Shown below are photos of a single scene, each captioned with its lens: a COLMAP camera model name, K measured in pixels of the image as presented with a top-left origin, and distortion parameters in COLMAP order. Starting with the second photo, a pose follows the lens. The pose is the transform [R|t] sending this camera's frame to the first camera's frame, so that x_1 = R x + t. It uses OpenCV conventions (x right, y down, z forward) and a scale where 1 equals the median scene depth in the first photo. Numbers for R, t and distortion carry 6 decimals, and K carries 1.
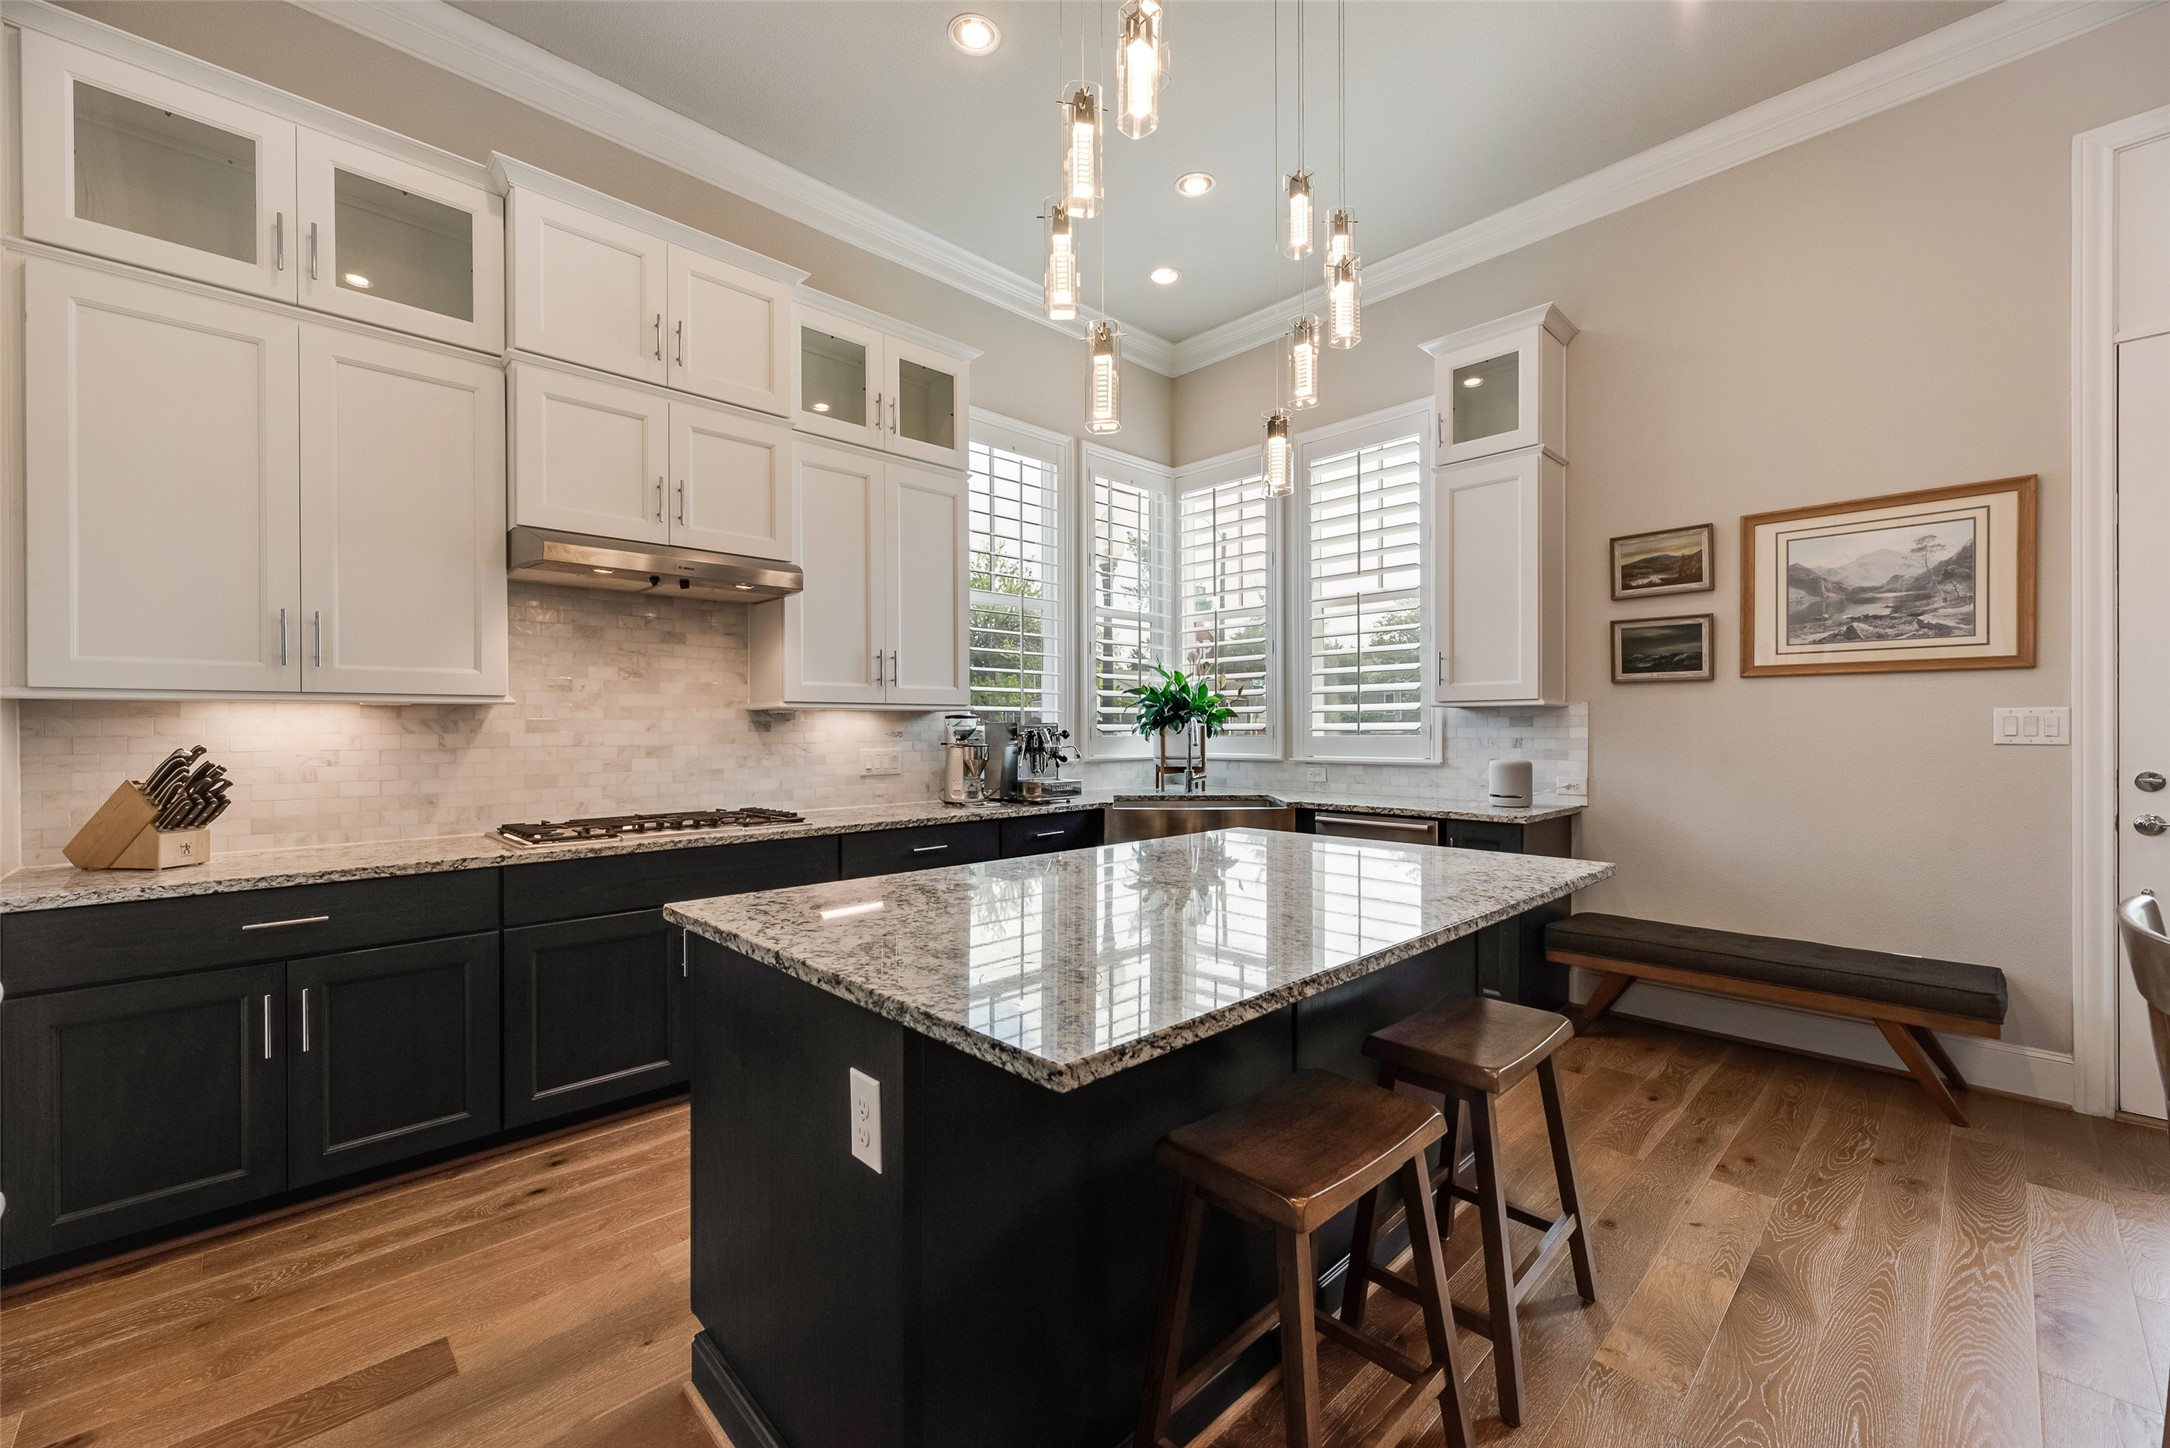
lens RADIAL K [[887.1, 0, 1092.0], [0, 887.1, 734.6], [0, 0, 1]] dist [0.003277, -0.000197]
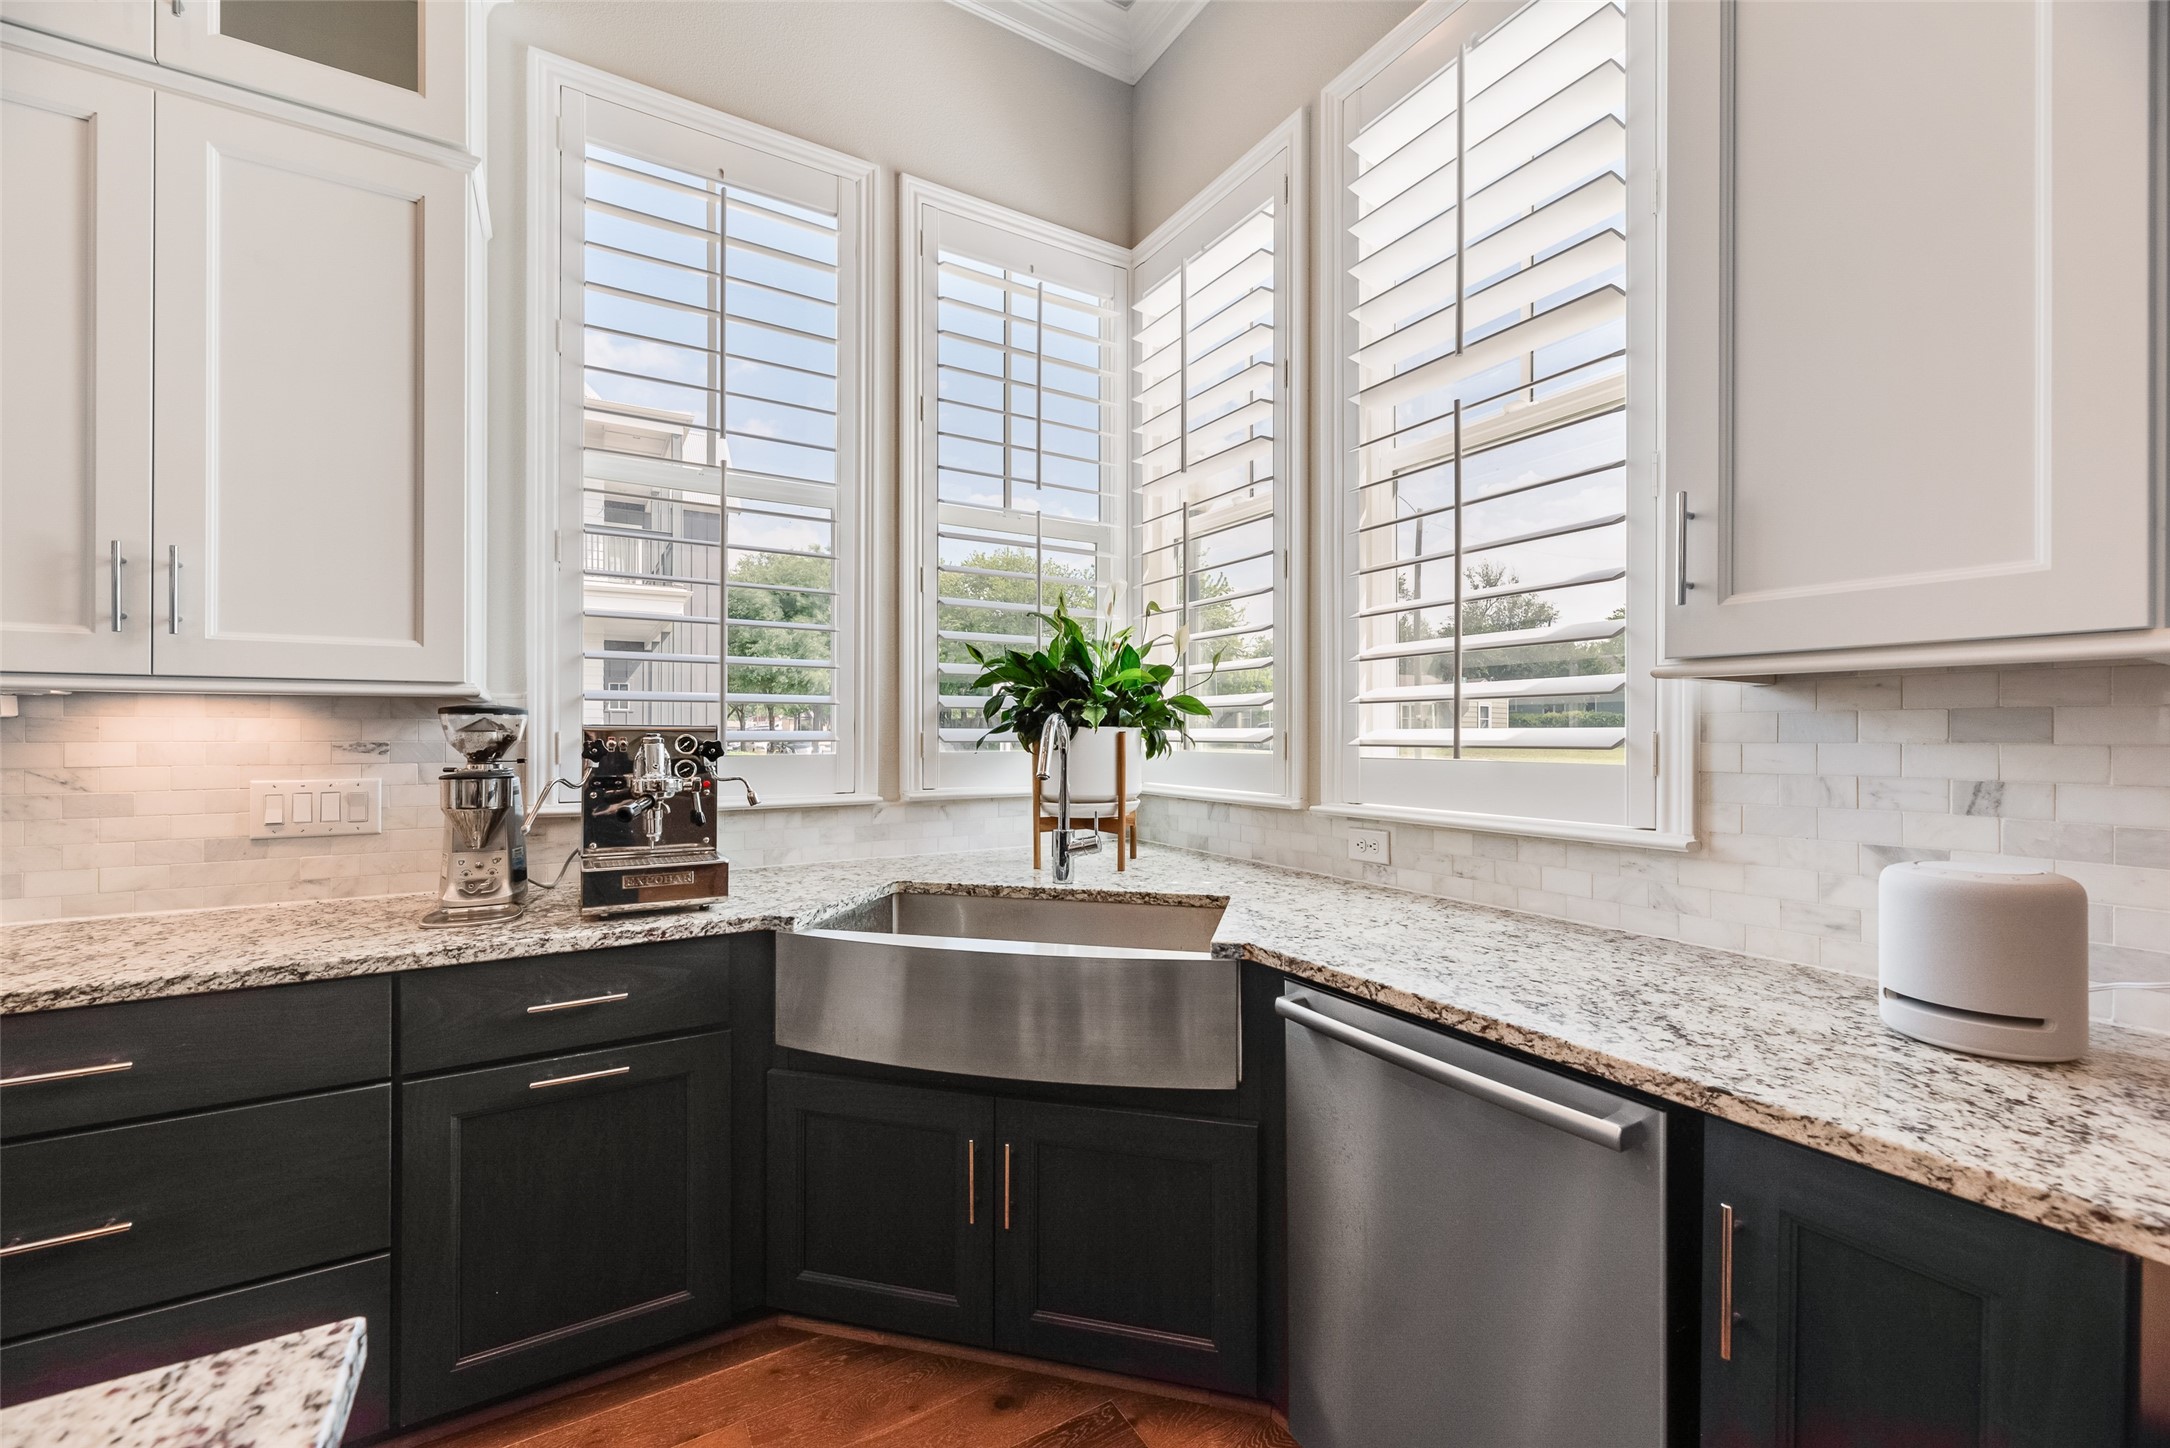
lens RADIAL K [[887.1, 0, 1091.4], [0, 887.1, 729.6], [0, 0, 1]] dist [0.003277, -0.000197]
pose [[0.973459, 0.004250, -0.228822, 0.284212], [-0.006340, 0.999945, -0.008400, -0.009670], [0.228773, 0.009628, 0.973432, 0.705633]]
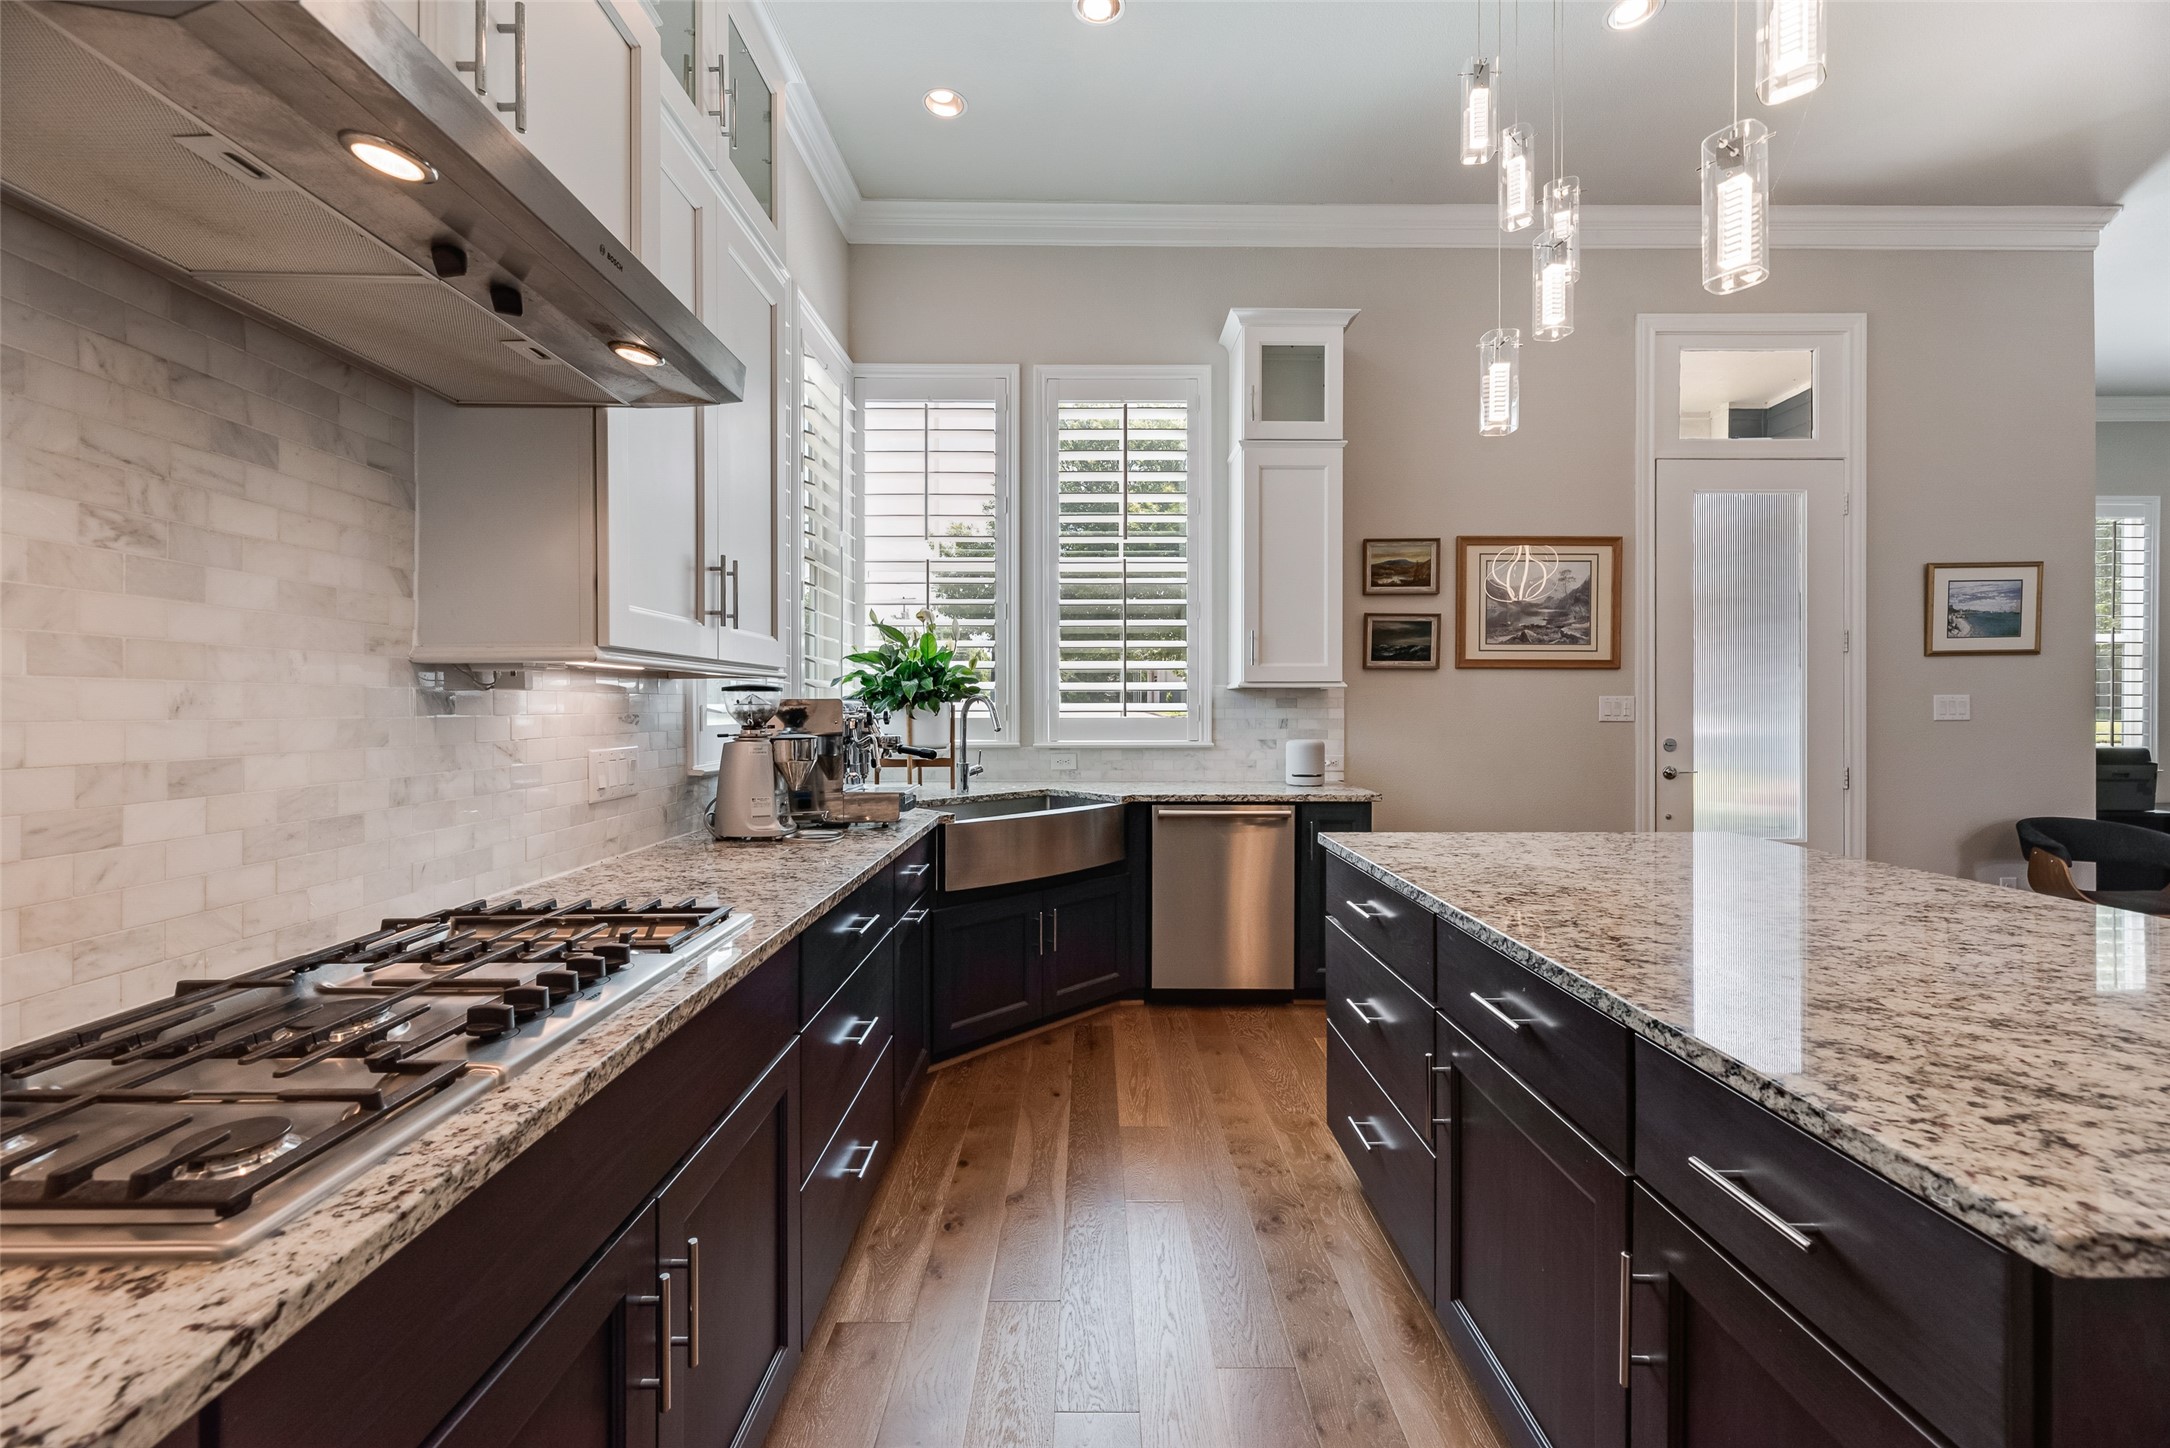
lens RADIAL K [[887.1, 0, 1096.7], [0, 887.1, 710.7], [0, 0, 1]] dist [0.003277, -0.000197]
pose [[0.687323, 0.000206, 0.726352, -0.461401], [0.002256, 0.999995, -0.002419, -0.003813], [-0.726349, 0.003301, 0.687318, 0.487583]]
